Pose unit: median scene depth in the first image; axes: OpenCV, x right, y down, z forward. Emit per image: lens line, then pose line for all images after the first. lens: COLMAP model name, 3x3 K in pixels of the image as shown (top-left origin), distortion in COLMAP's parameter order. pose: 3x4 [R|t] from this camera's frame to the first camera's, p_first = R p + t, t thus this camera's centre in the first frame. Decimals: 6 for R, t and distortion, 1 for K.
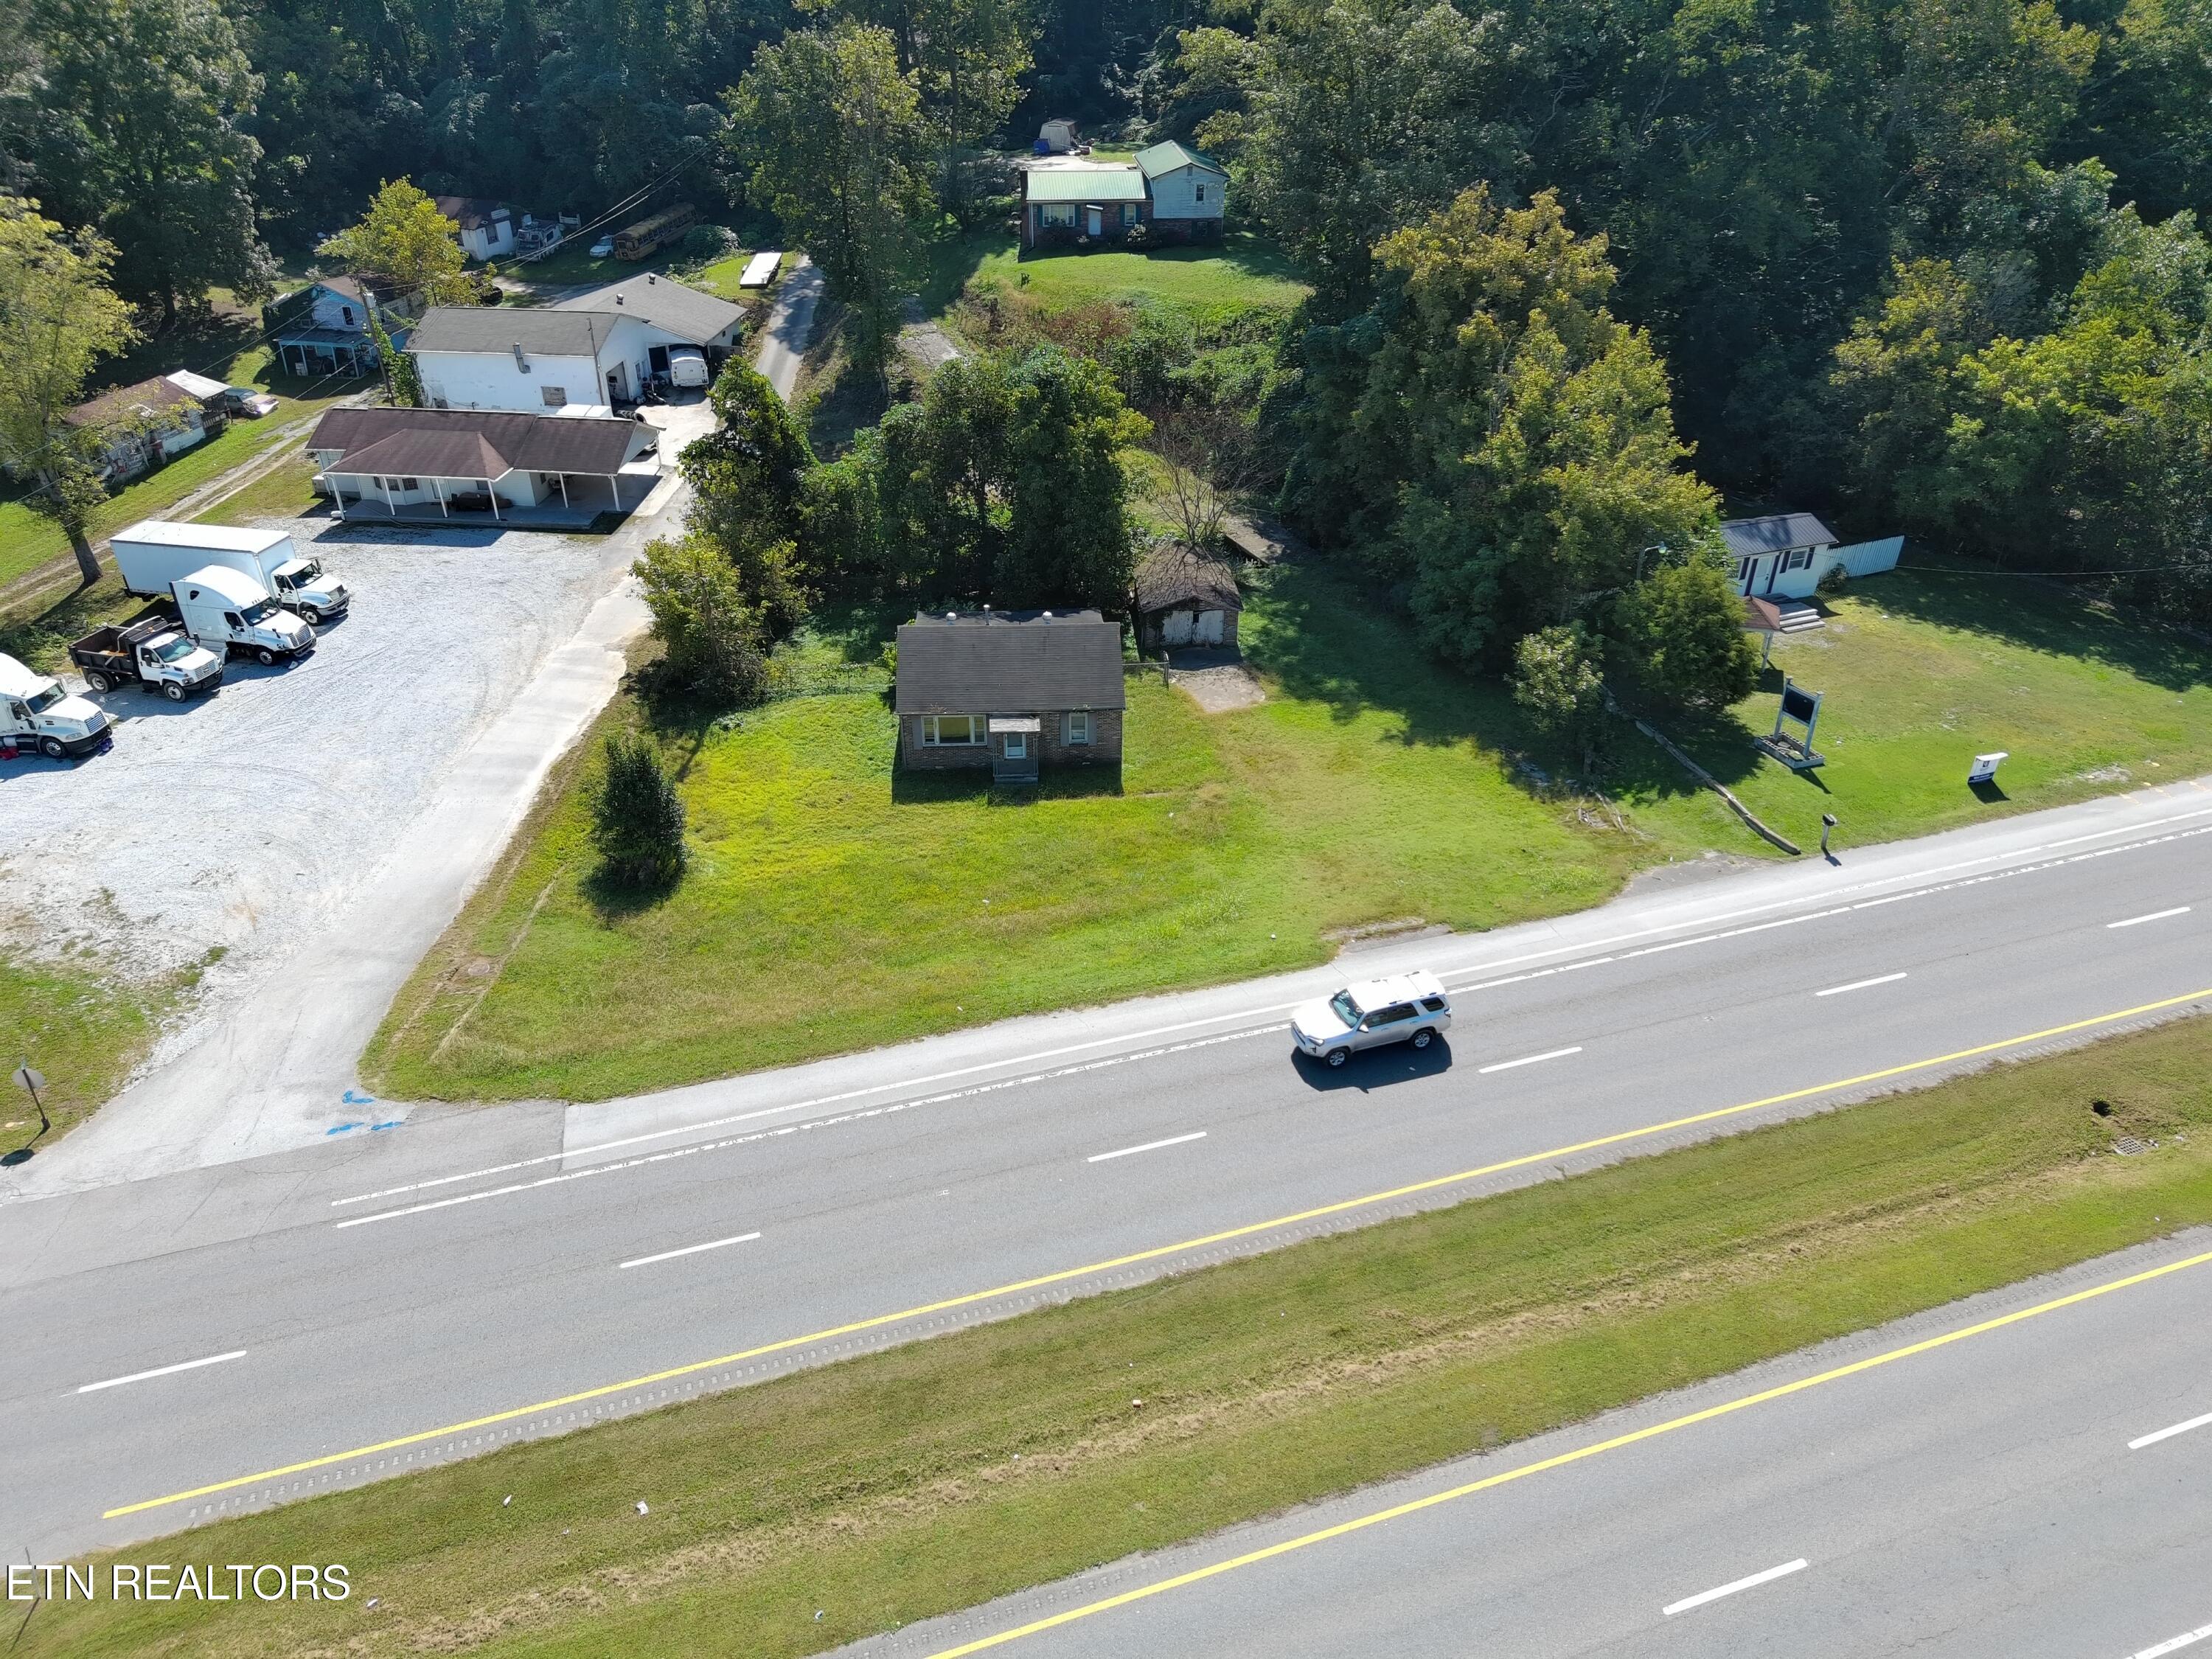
lens RADIAL K [[1505.9, 0, 1107.4], [0, 1505.9, 825.0], [0, 0, 1]] dist [0.027207, -0.023962]
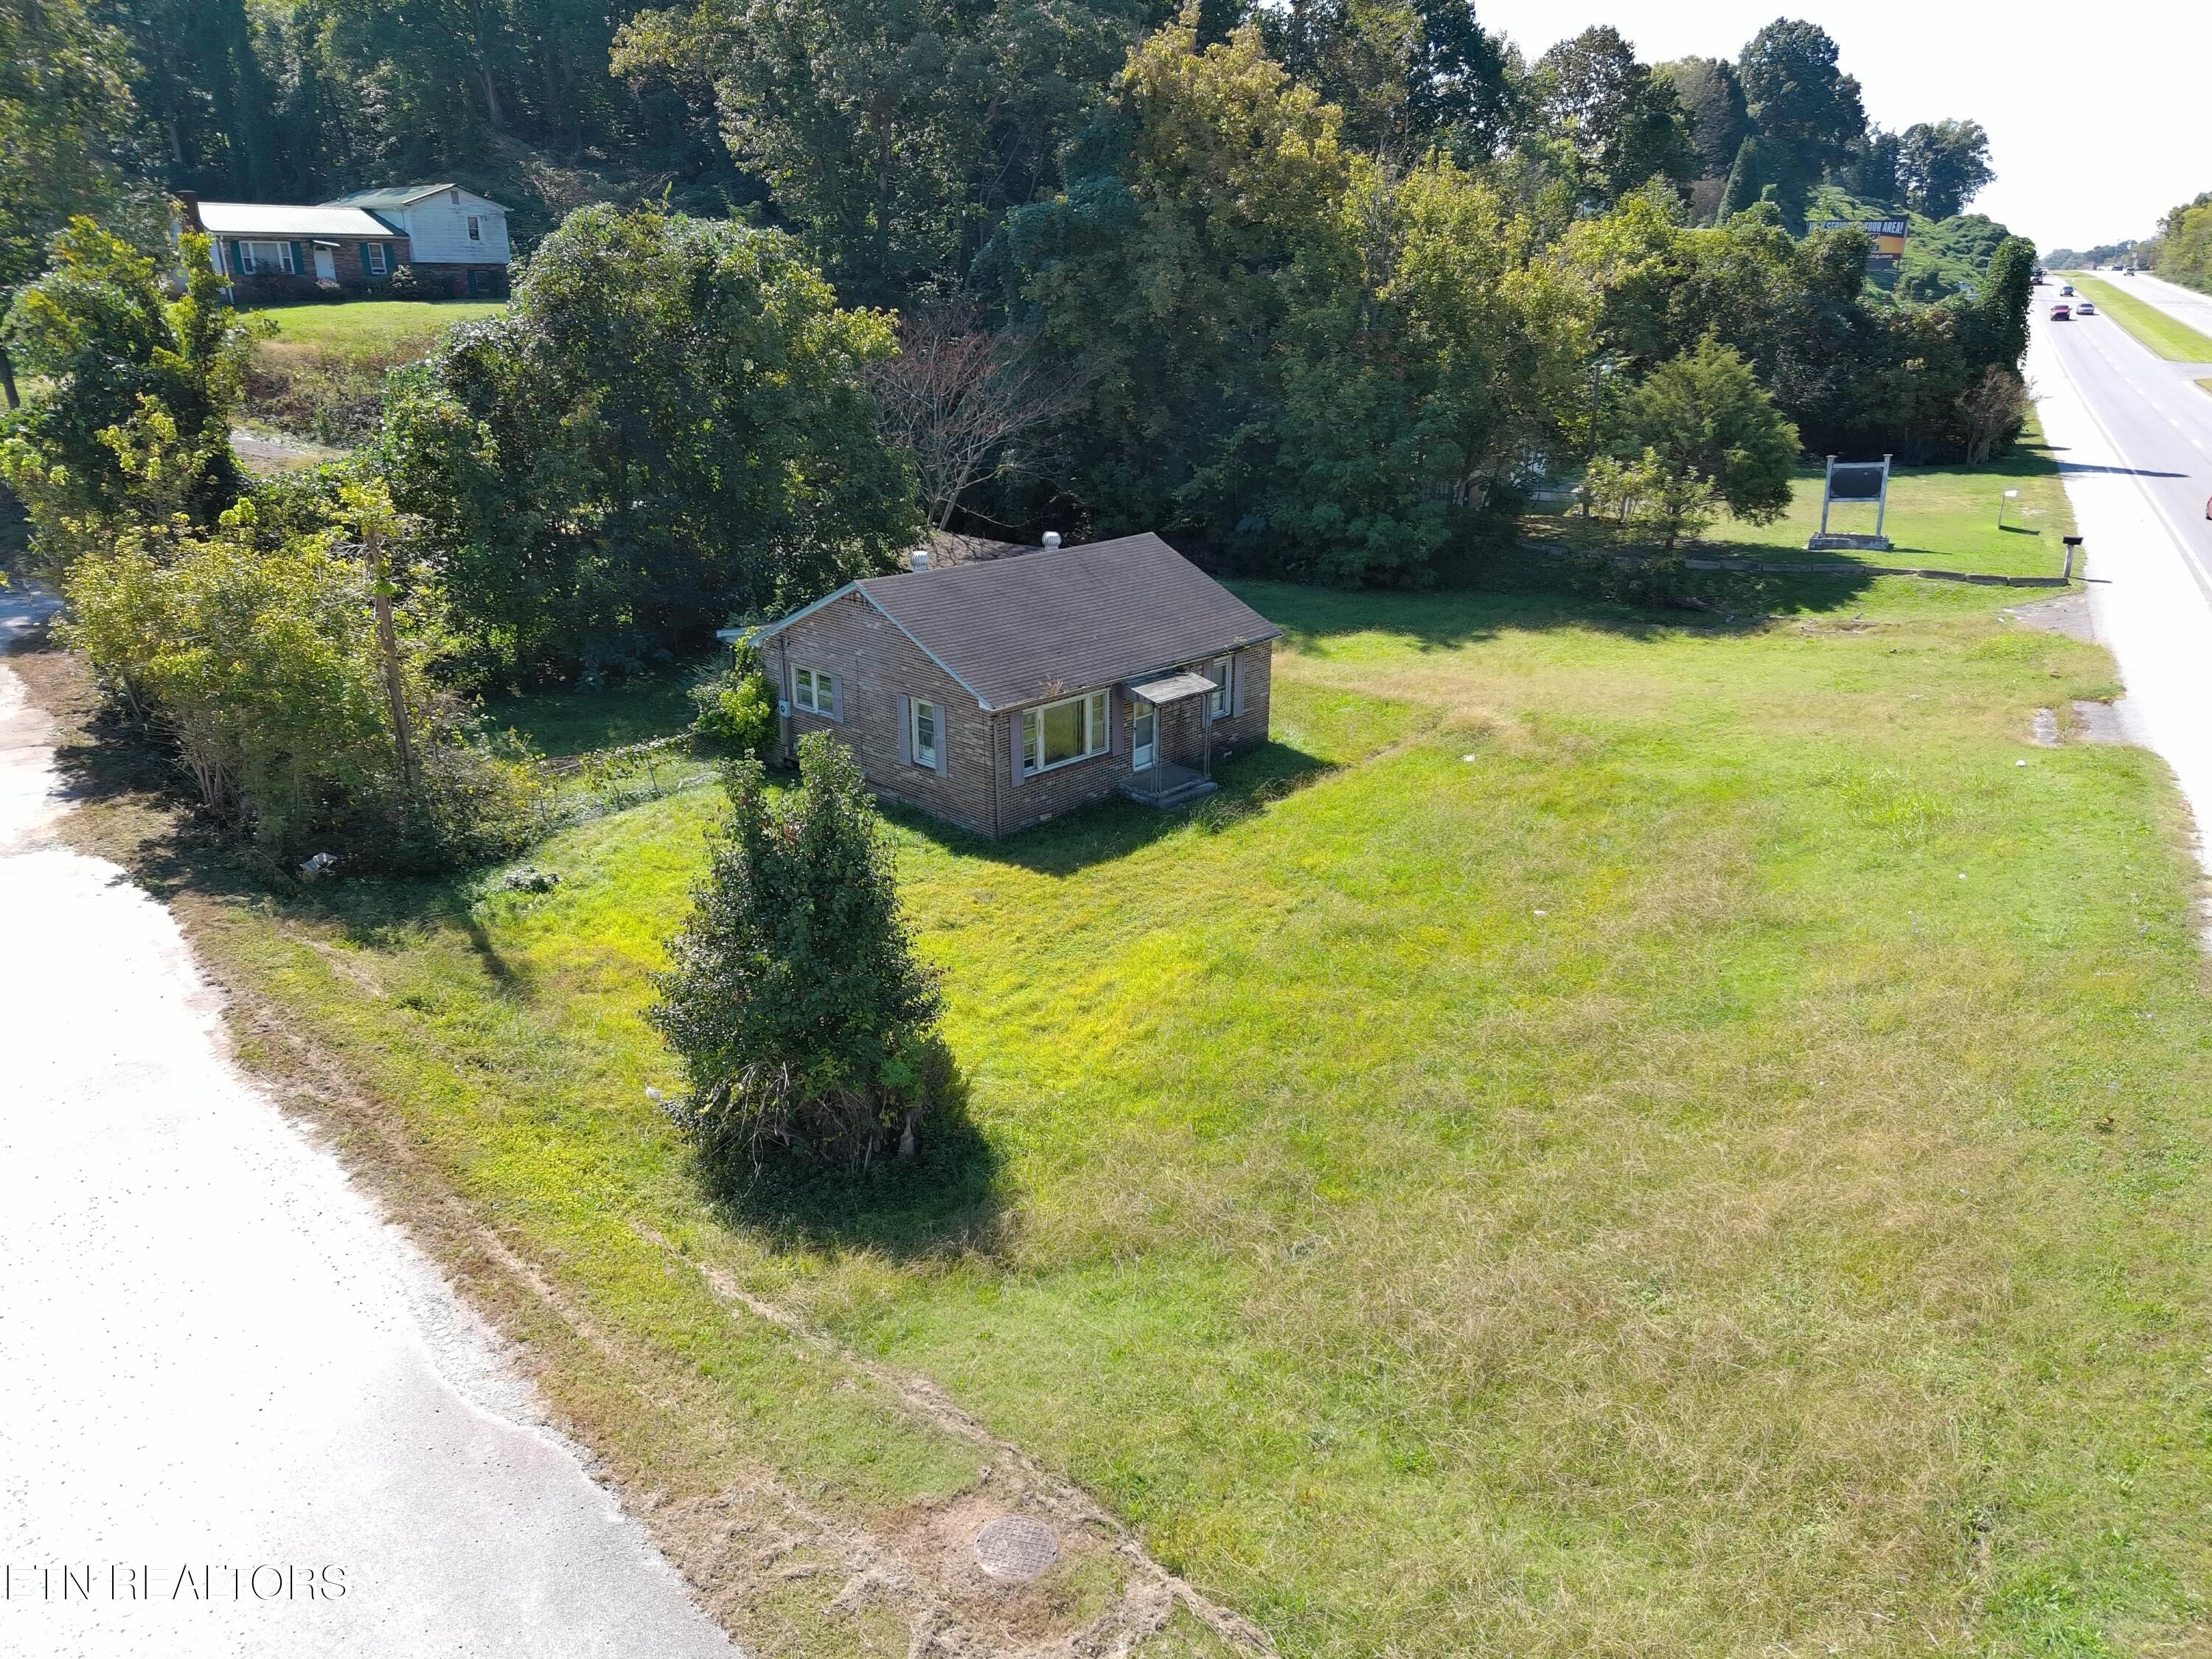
lens RADIAL K [[1505.9, 0, 1107.4], [0, 1505.9, 825.0], [0, 0, 1]] dist [0.027207, -0.023962]
pose [[0.731022, -0.235610, 0.640386, -0.385113], [0.360611, 0.930128, -0.069437, 0.006217], [-0.579281, 0.281690, 0.764908, 0.553466]]
